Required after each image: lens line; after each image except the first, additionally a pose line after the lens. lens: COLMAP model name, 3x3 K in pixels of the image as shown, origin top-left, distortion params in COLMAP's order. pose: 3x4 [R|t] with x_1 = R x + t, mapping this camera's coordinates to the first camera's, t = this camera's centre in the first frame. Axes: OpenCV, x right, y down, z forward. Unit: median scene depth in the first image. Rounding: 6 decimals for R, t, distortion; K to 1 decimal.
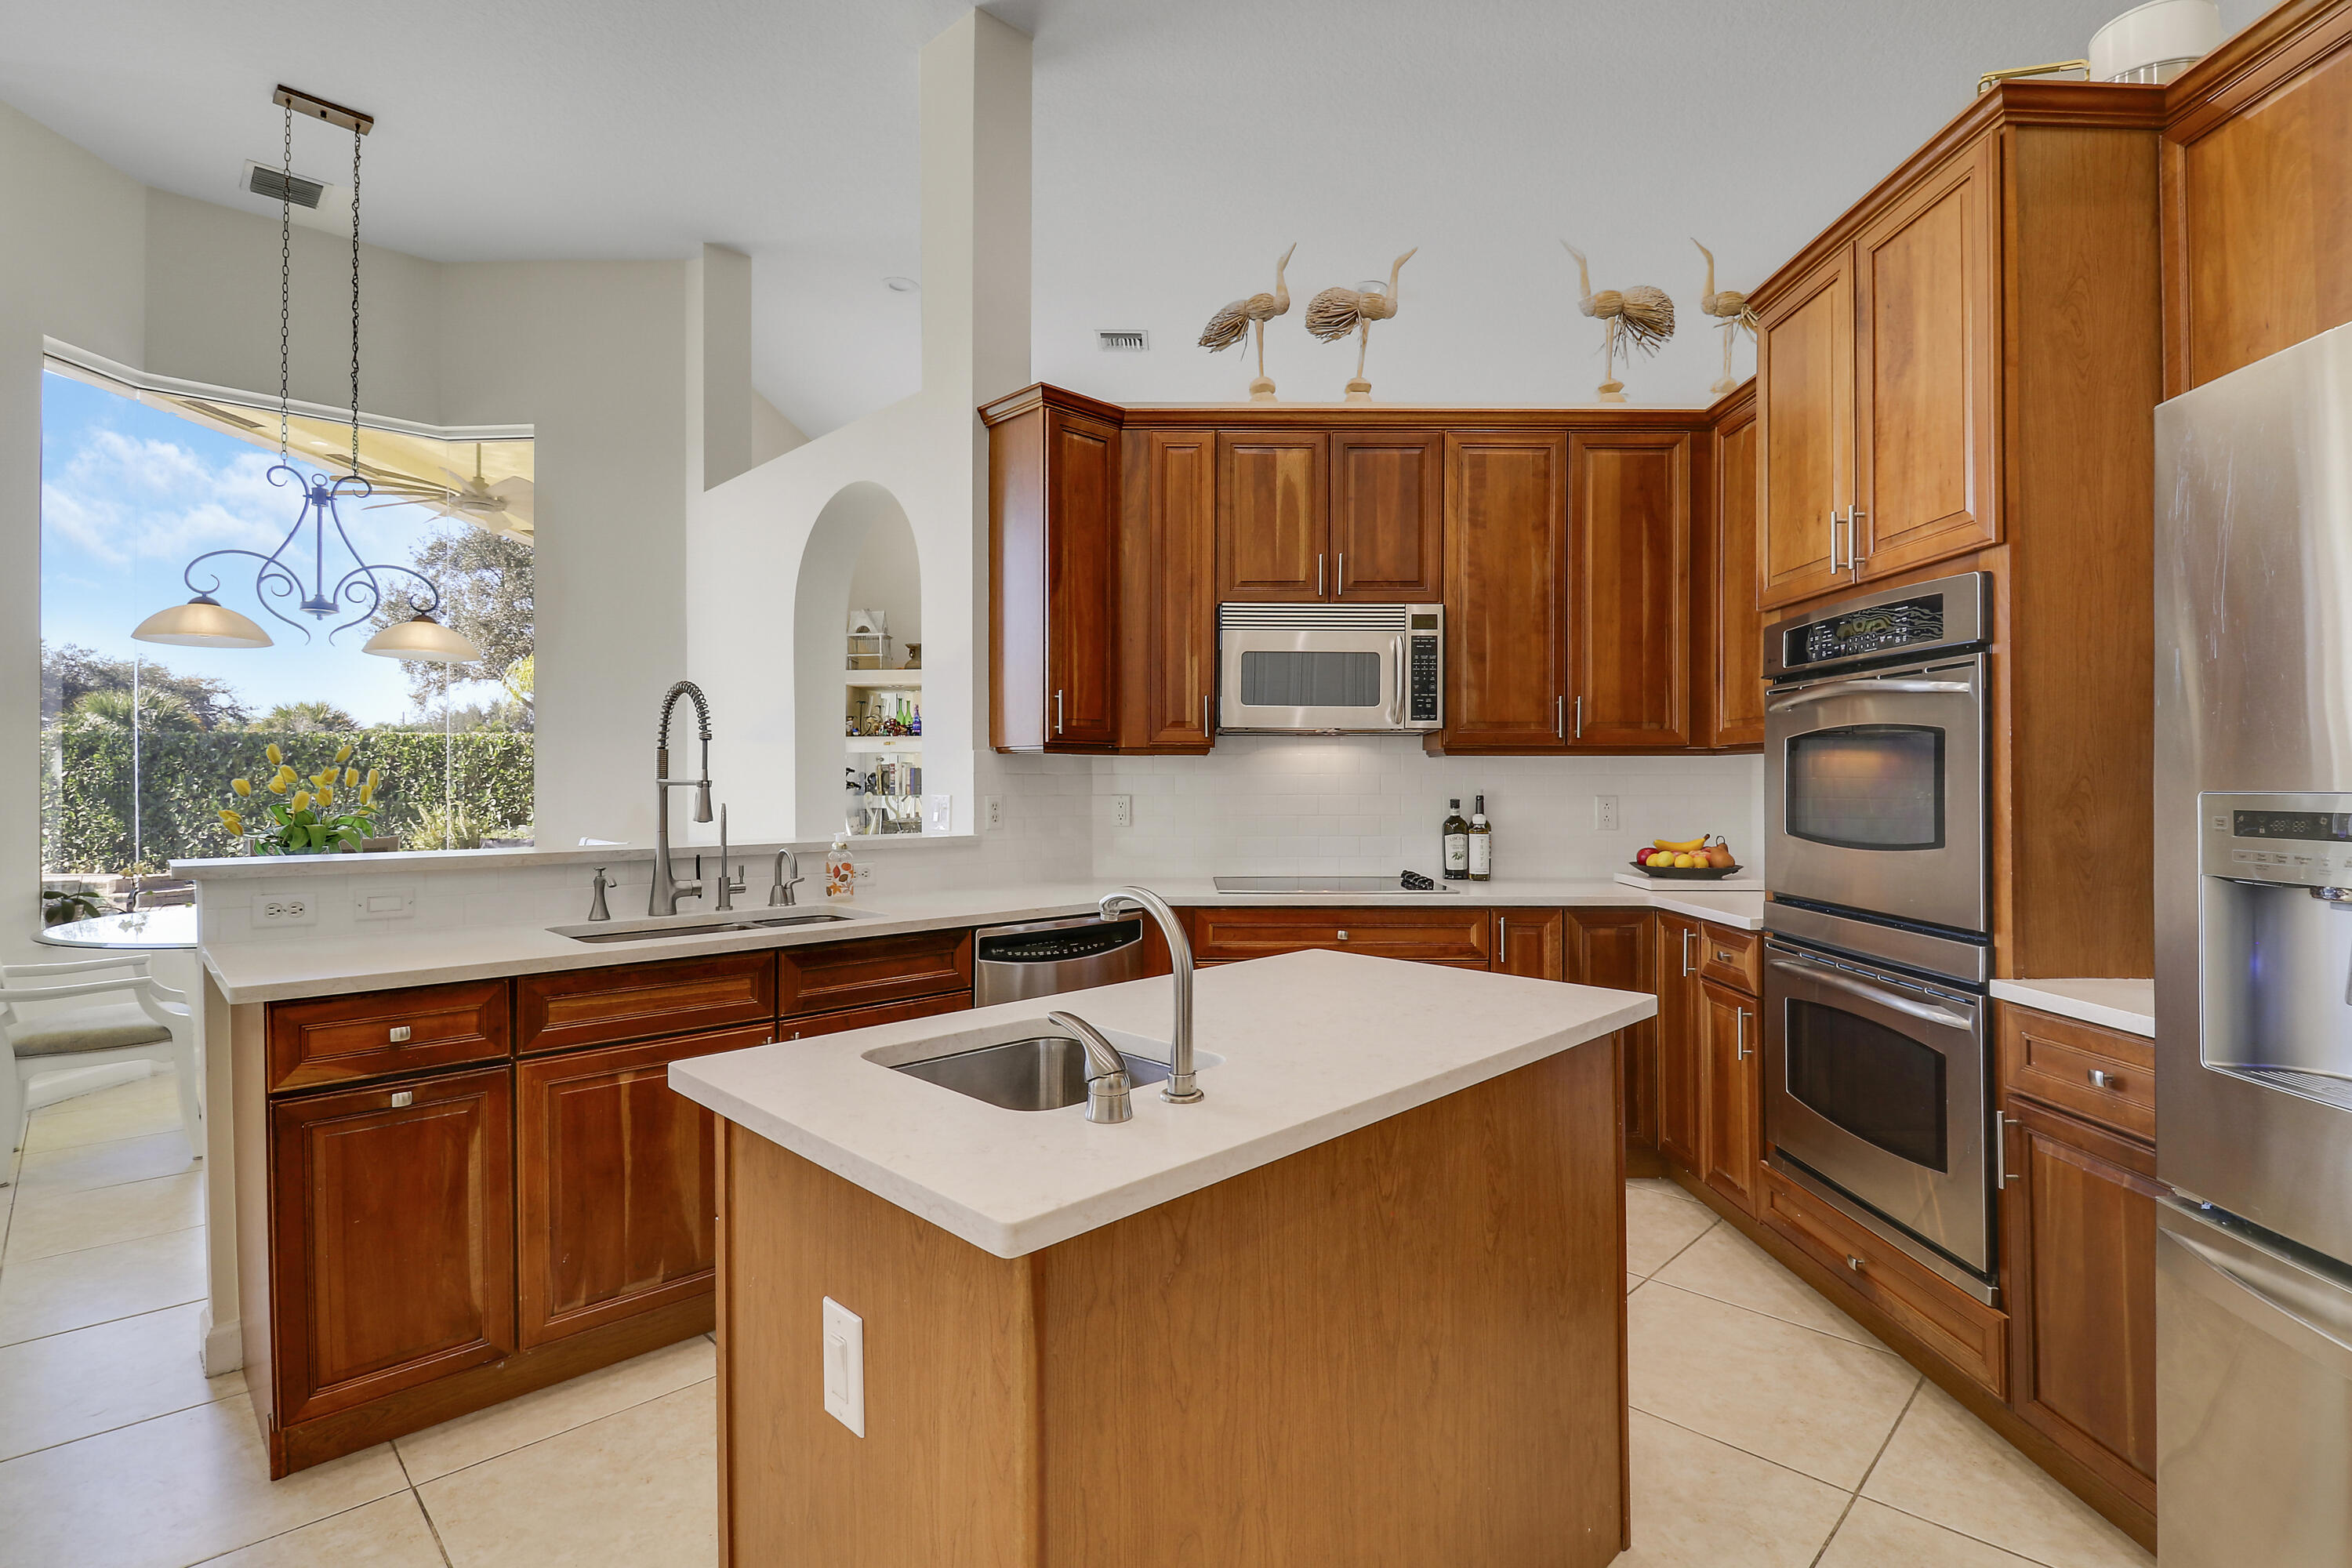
lens RADIAL K [[1113.9, 0, 1176.0], [0, 1113.9, 784.0], [0, 0, 1]] dist [0.001562, -0.013408]
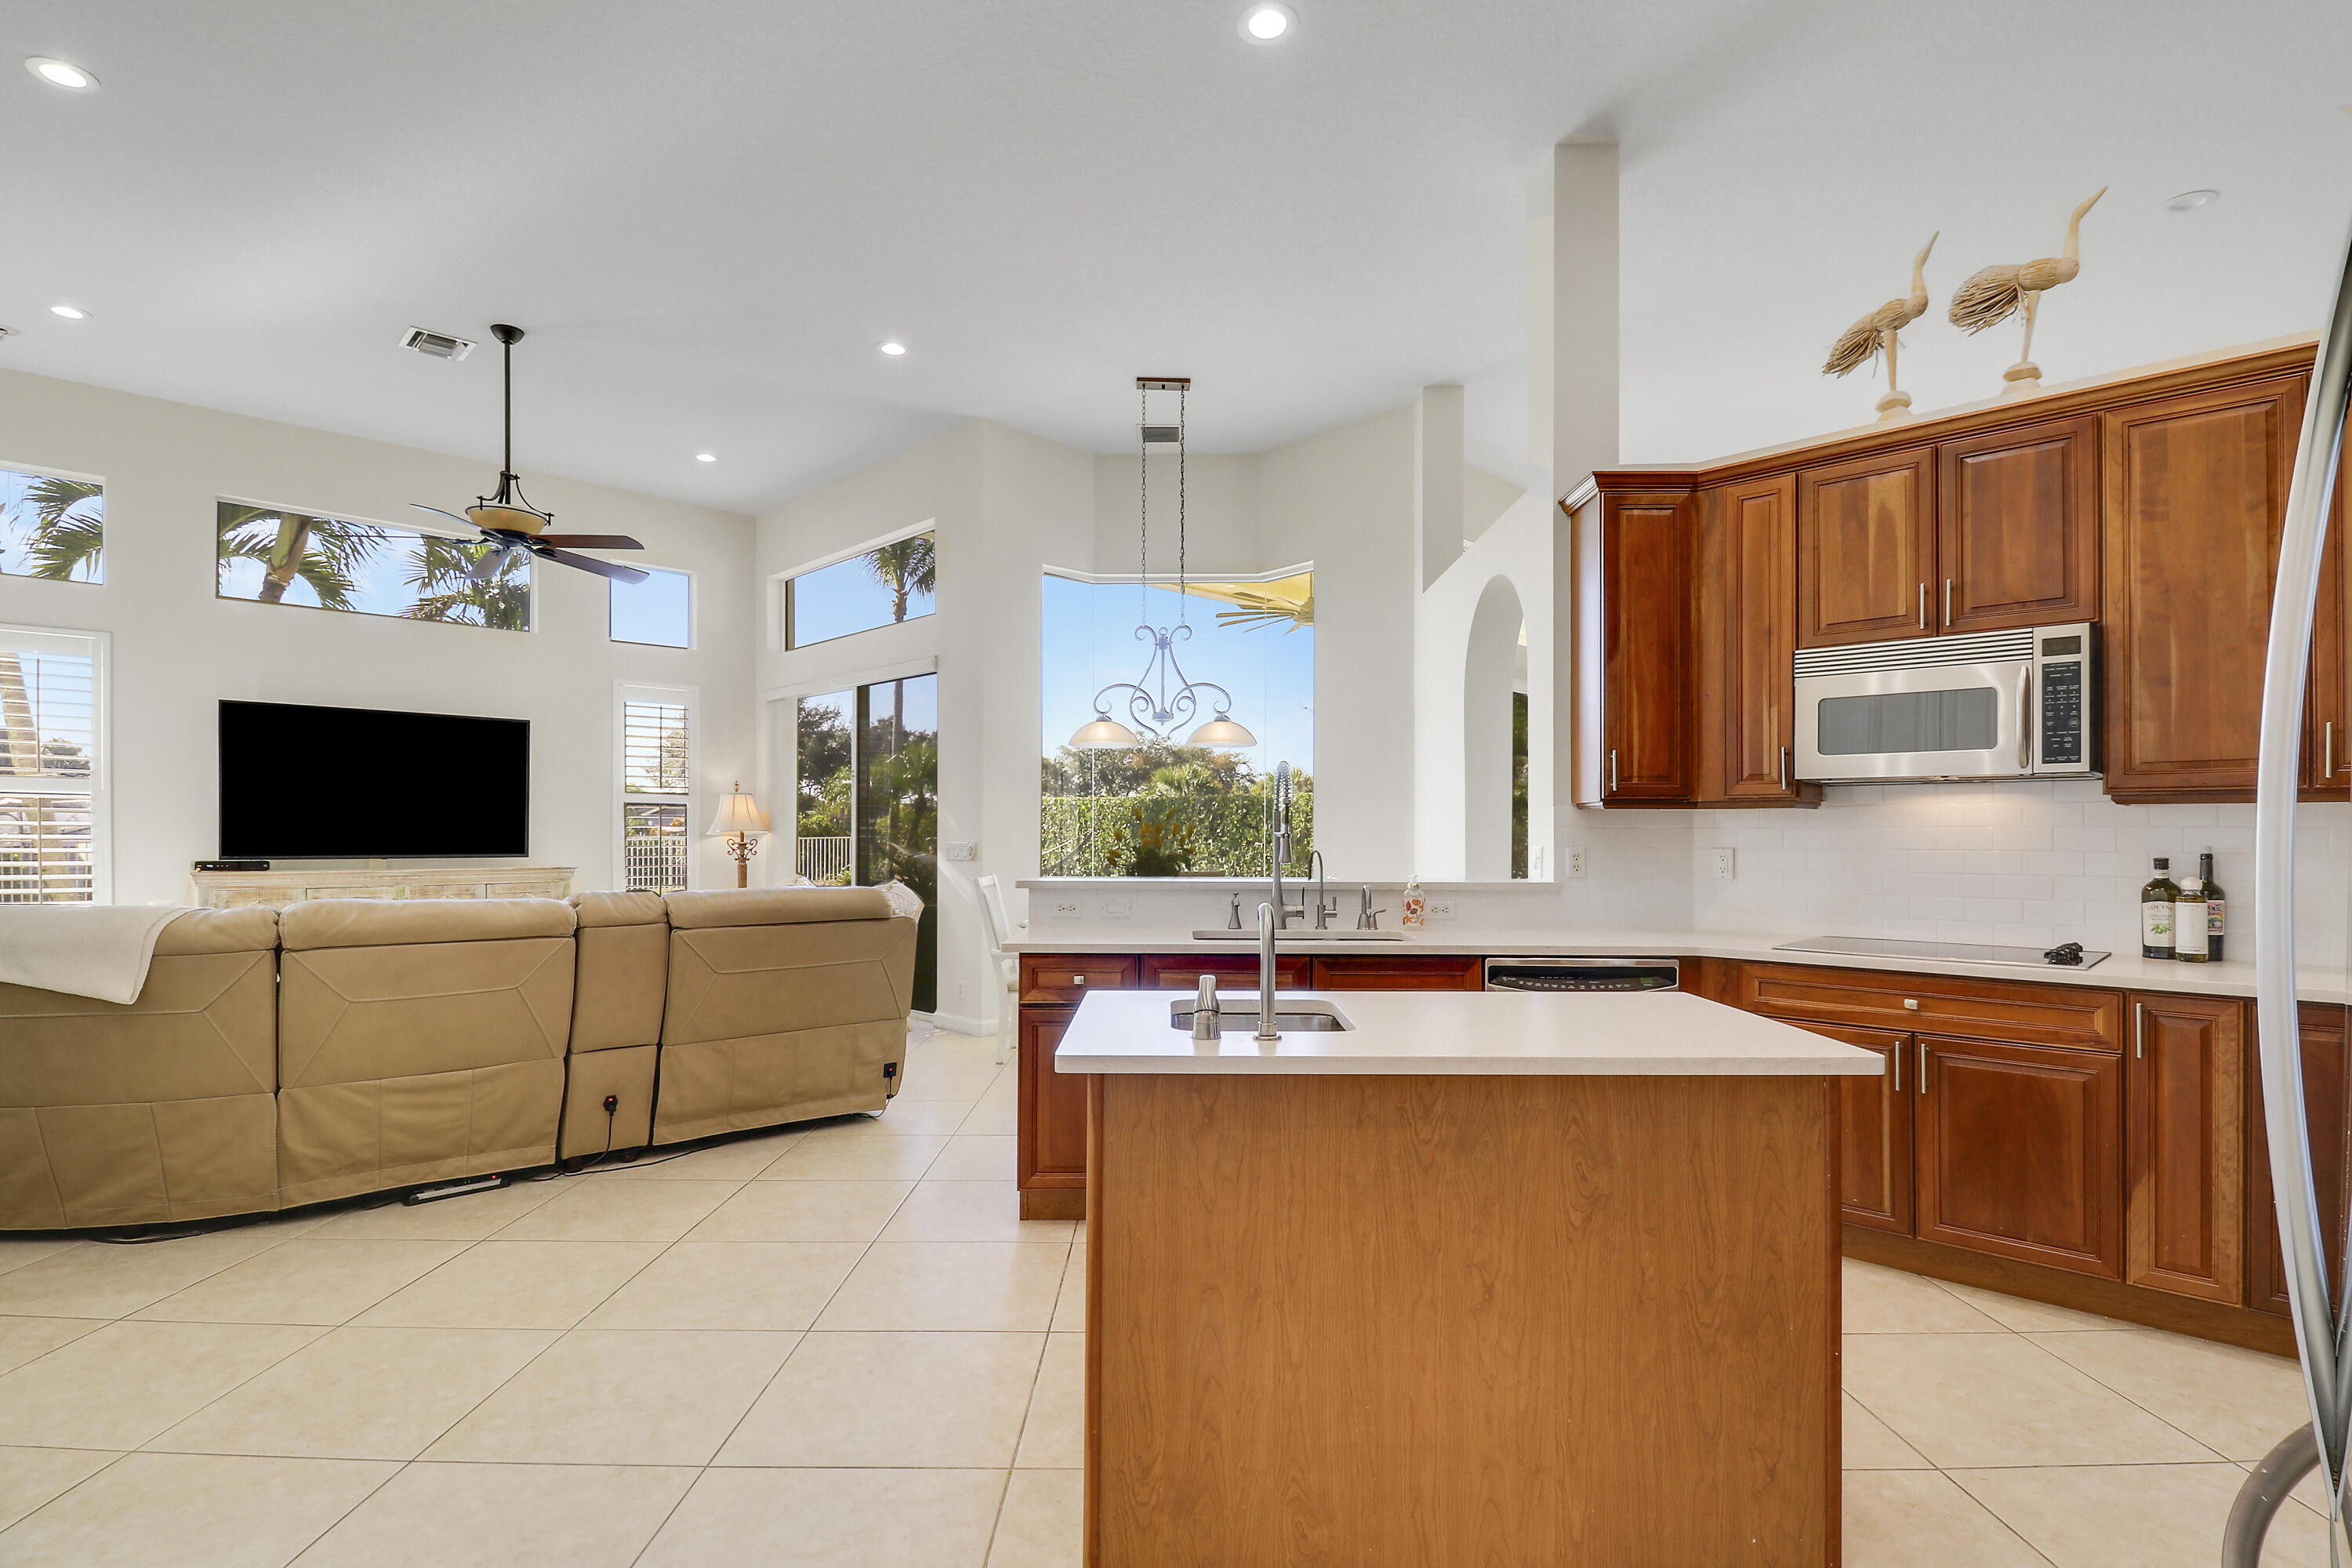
lens RADIAL K [[1116.7, 0, 1170.4], [0, 1116.7, 821.7], [0, 0, 1]] dist [-0.004939, -0.001486]
pose [[0.708646, -0.004620, -0.705549, 0.332071], [-0.003399, 0.999945, -0.009961, -0.002165], [0.705556, 0.009457, 0.708591, -0.068321]]
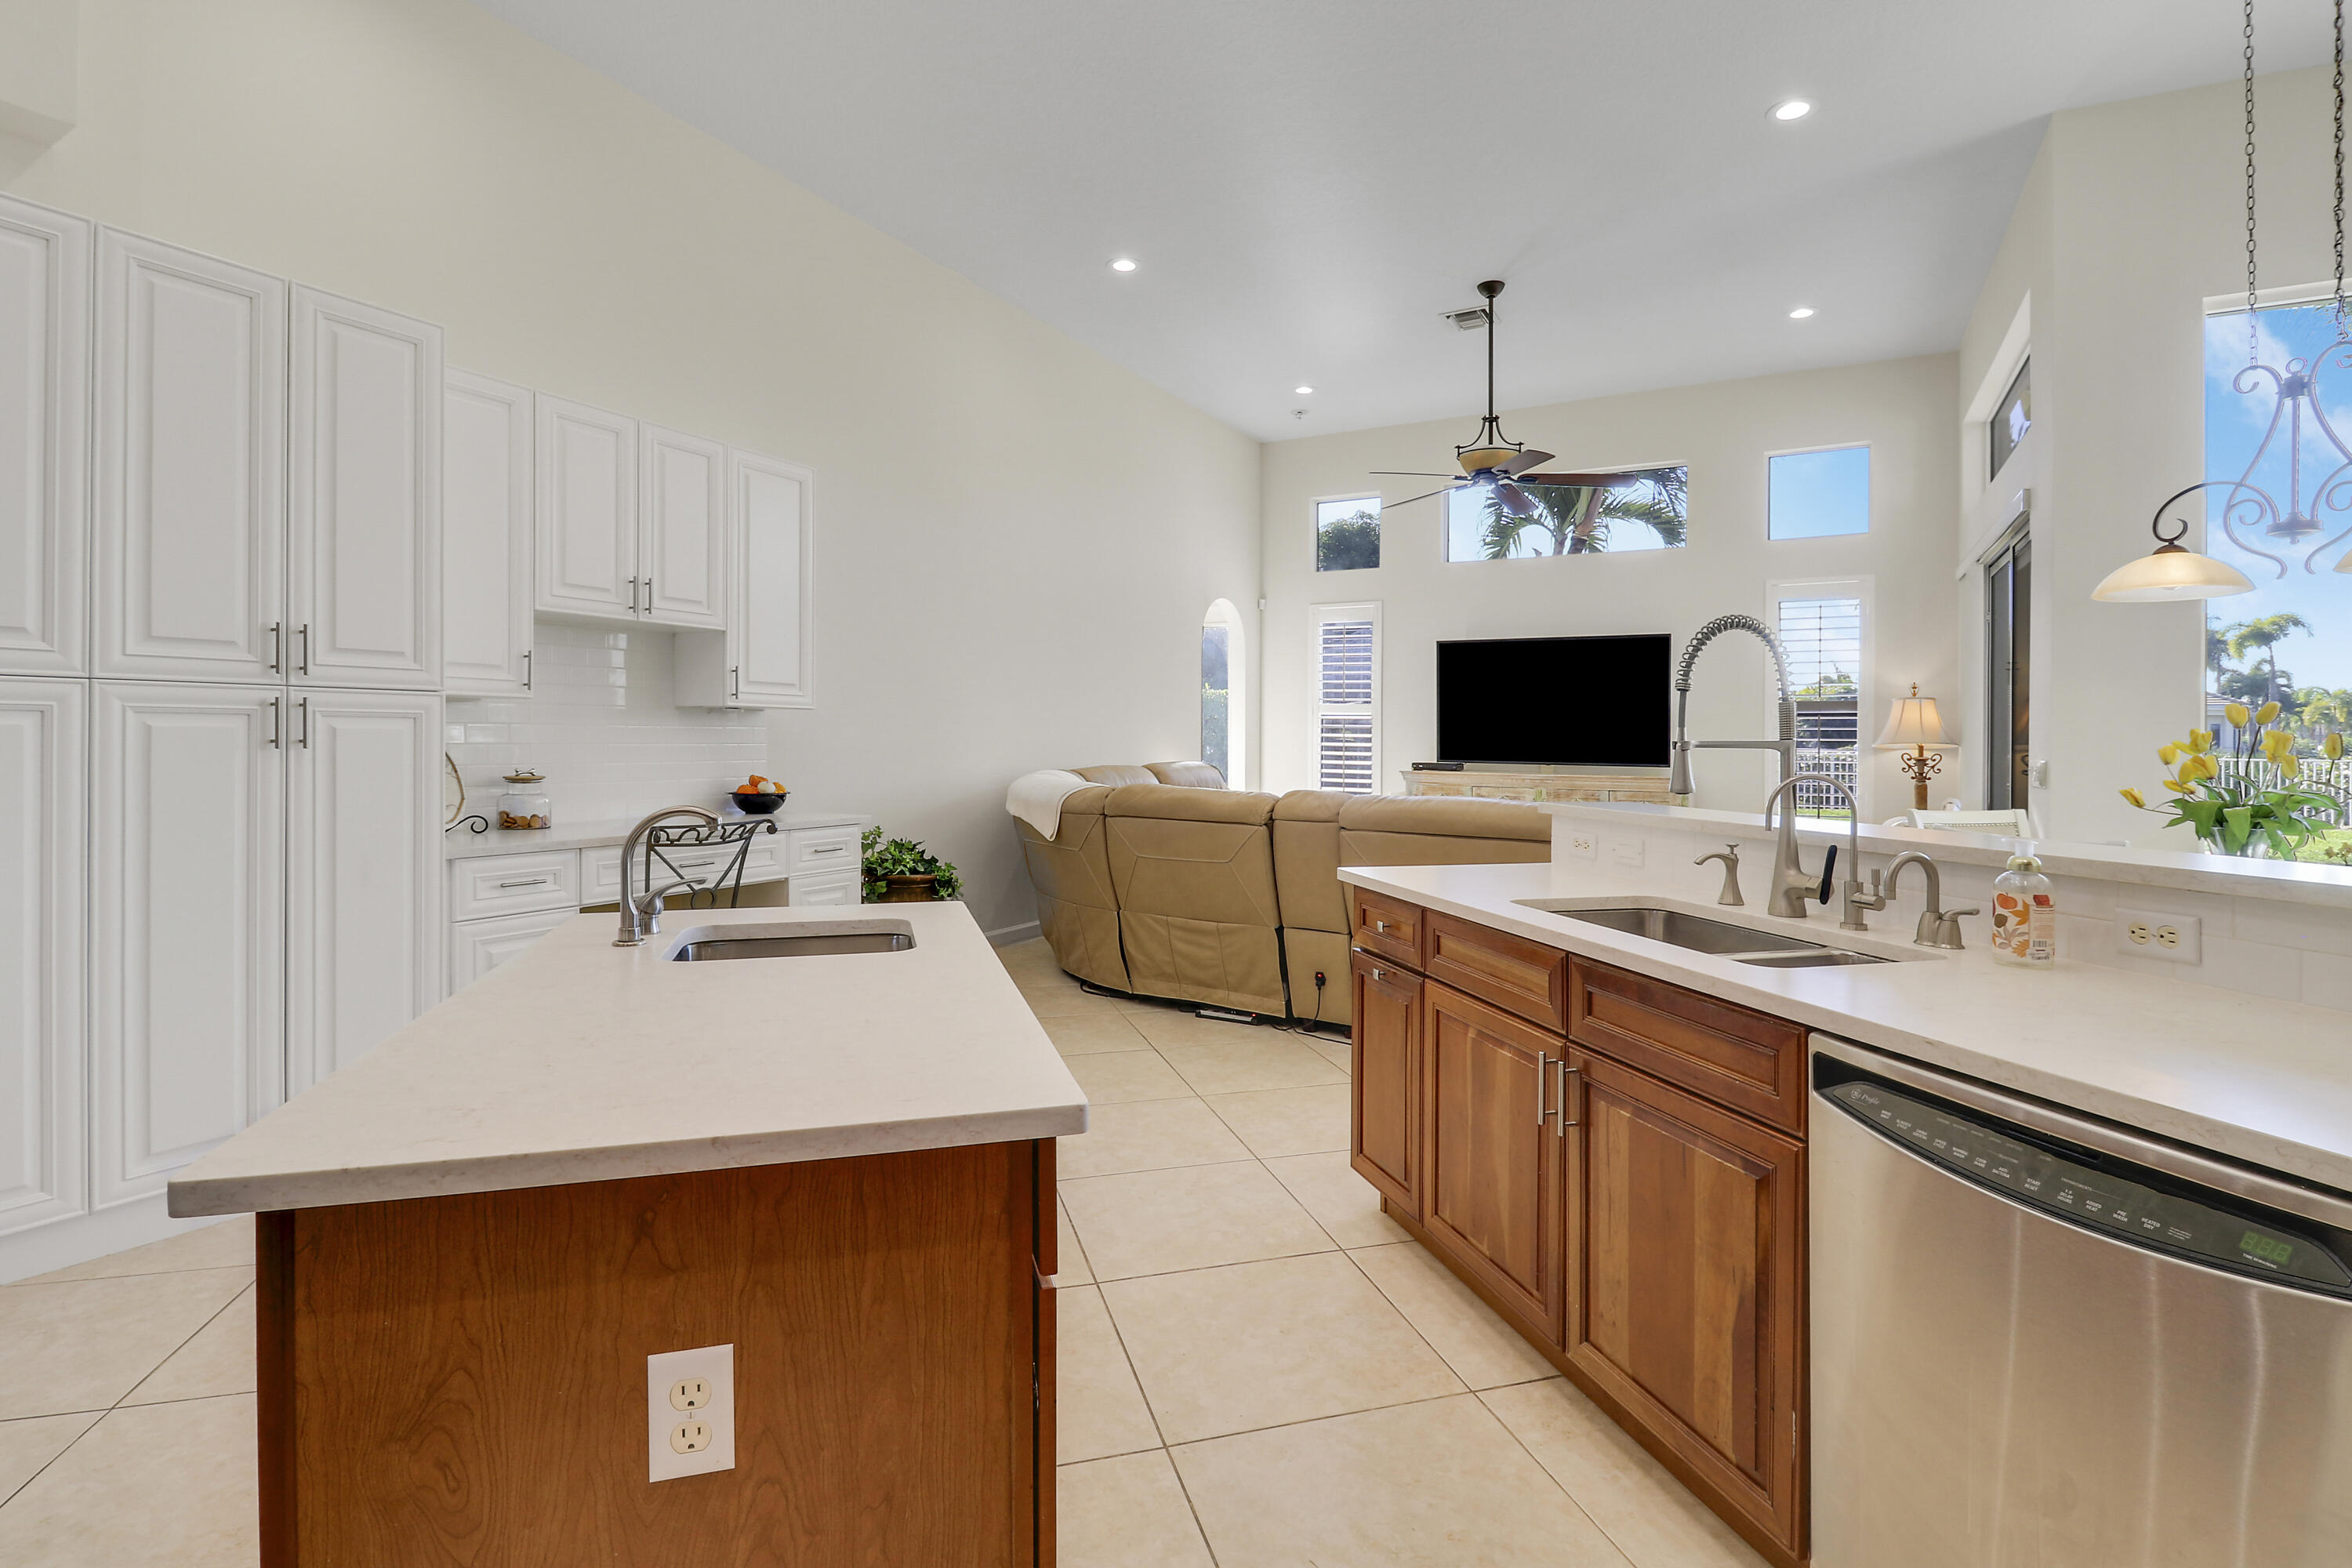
lens RADIAL K [[1111.1, 0, 1230.4], [0, 1111.1, 770.2], [0, 0, 1]] dist [0.000473, -0.000189]
pose [[-0.455268, 0.021230, -0.890101, 0.305375], [-0.012157, 0.999474, 0.030057, -0.001261], [0.890271, 0.024505, -0.454771, 0.765845]]
